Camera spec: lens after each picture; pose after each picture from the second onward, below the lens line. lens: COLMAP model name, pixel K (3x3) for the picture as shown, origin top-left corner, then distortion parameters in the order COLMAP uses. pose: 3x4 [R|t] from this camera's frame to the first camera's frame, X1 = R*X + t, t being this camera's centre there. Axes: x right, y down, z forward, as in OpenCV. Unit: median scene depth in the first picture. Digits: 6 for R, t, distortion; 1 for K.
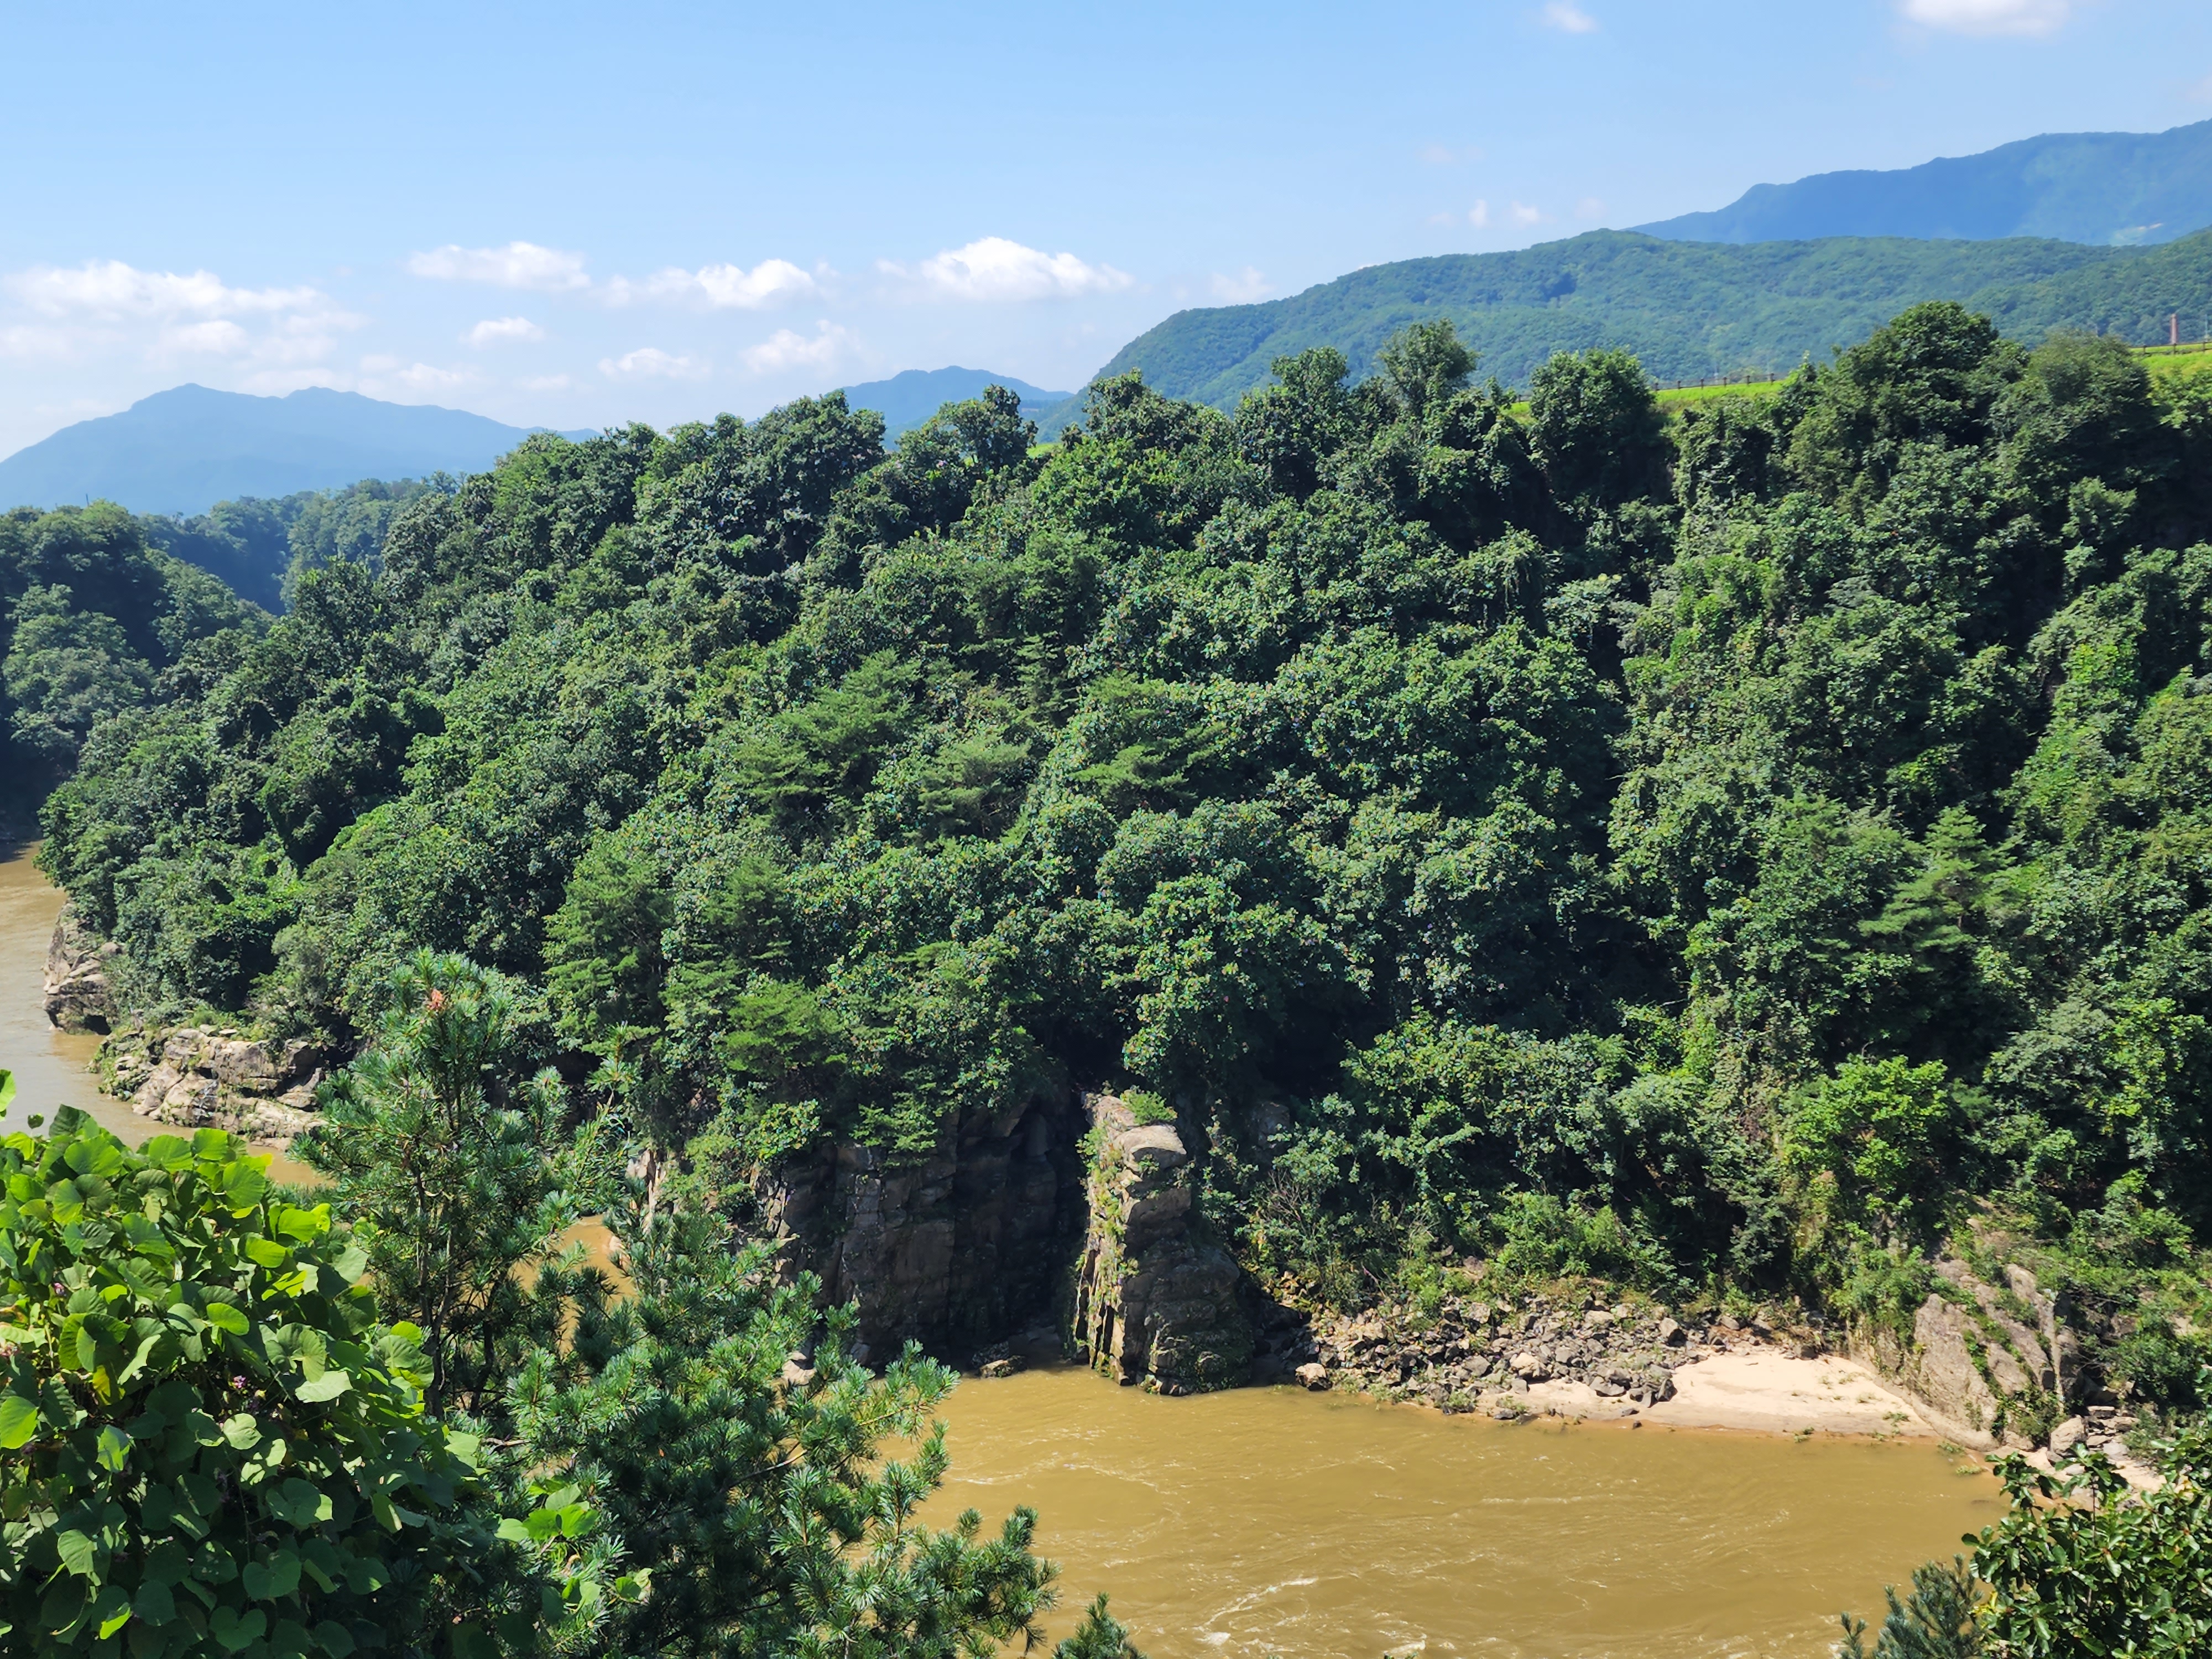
lens RADIAL K [[1698.5, 0, 1106.0], [0, 1698.5, 829.5], [0, 0, 1]] dist [0.002378, -0.000586]
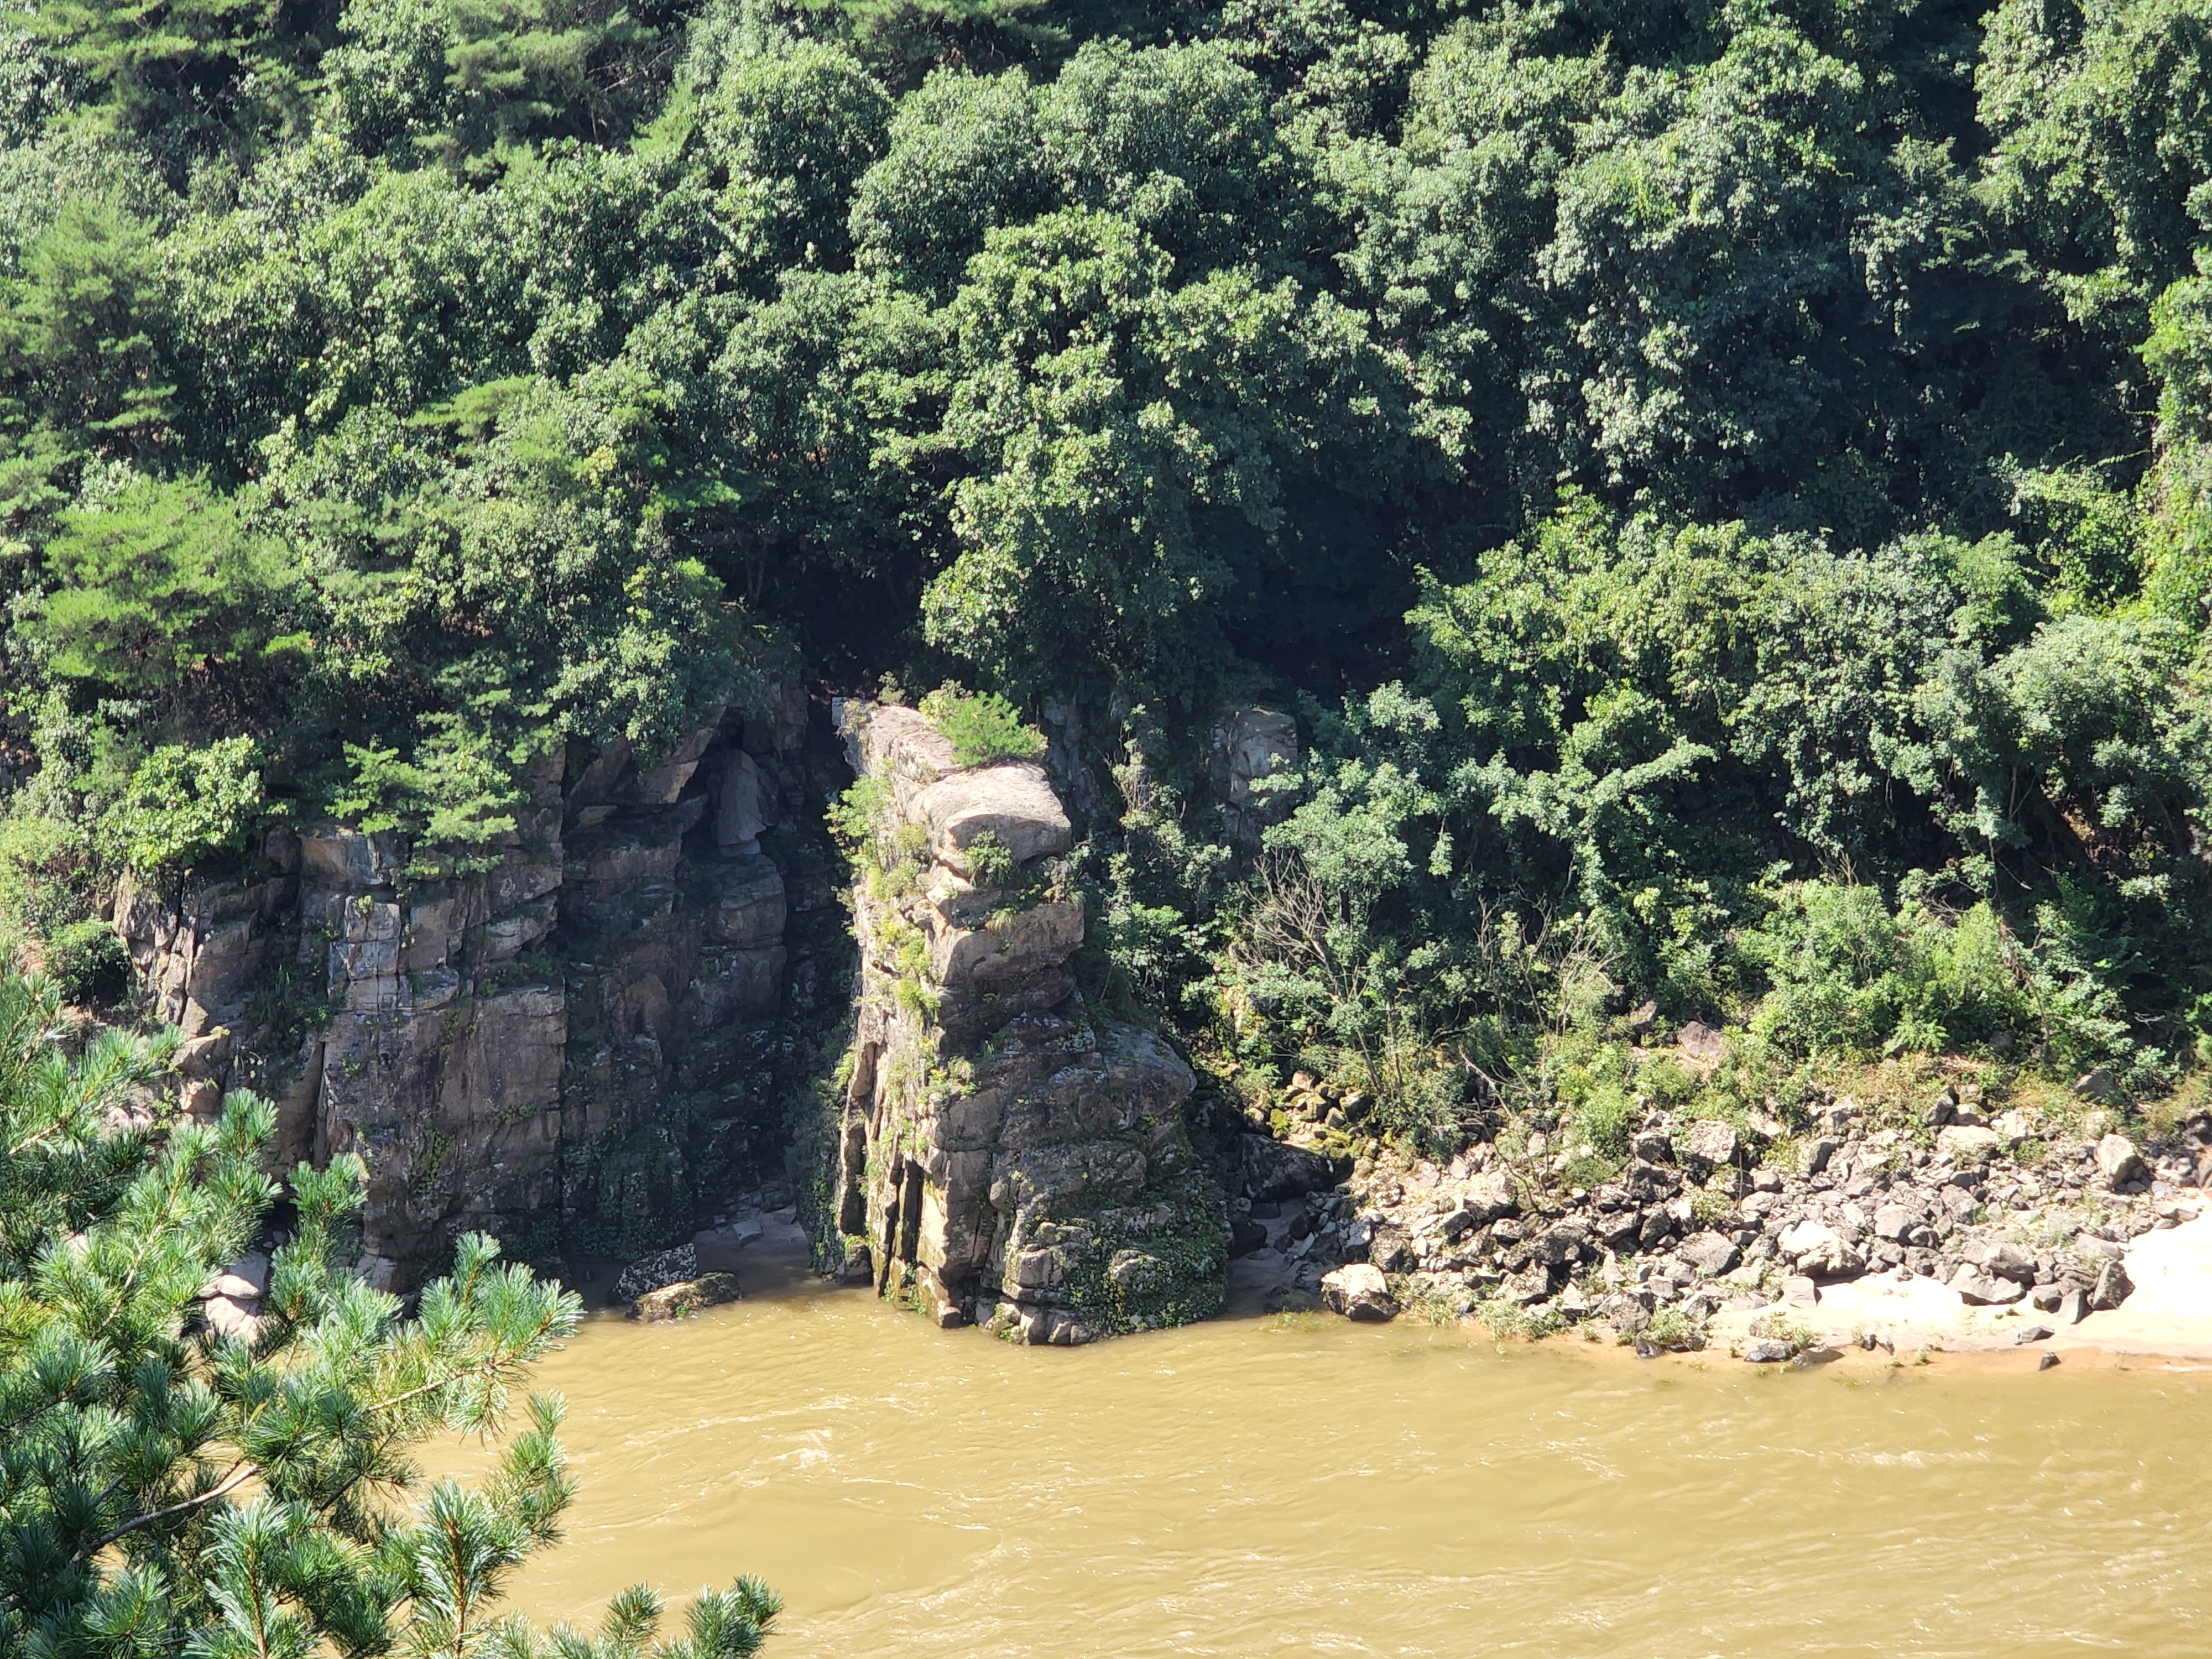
lens RADIAL K [[4398.6, 0, 1106.0], [0, 4398.6, 829.5], [0, 0, 1]] dist [-0.198797, 3.793030]
pose [[0.998063, -0.036501, 0.050372, -0.002482], [0.026870, 0.983280, 0.180107, -0.020338], [-0.056104, -0.178405, 0.982356, -0.162657]]
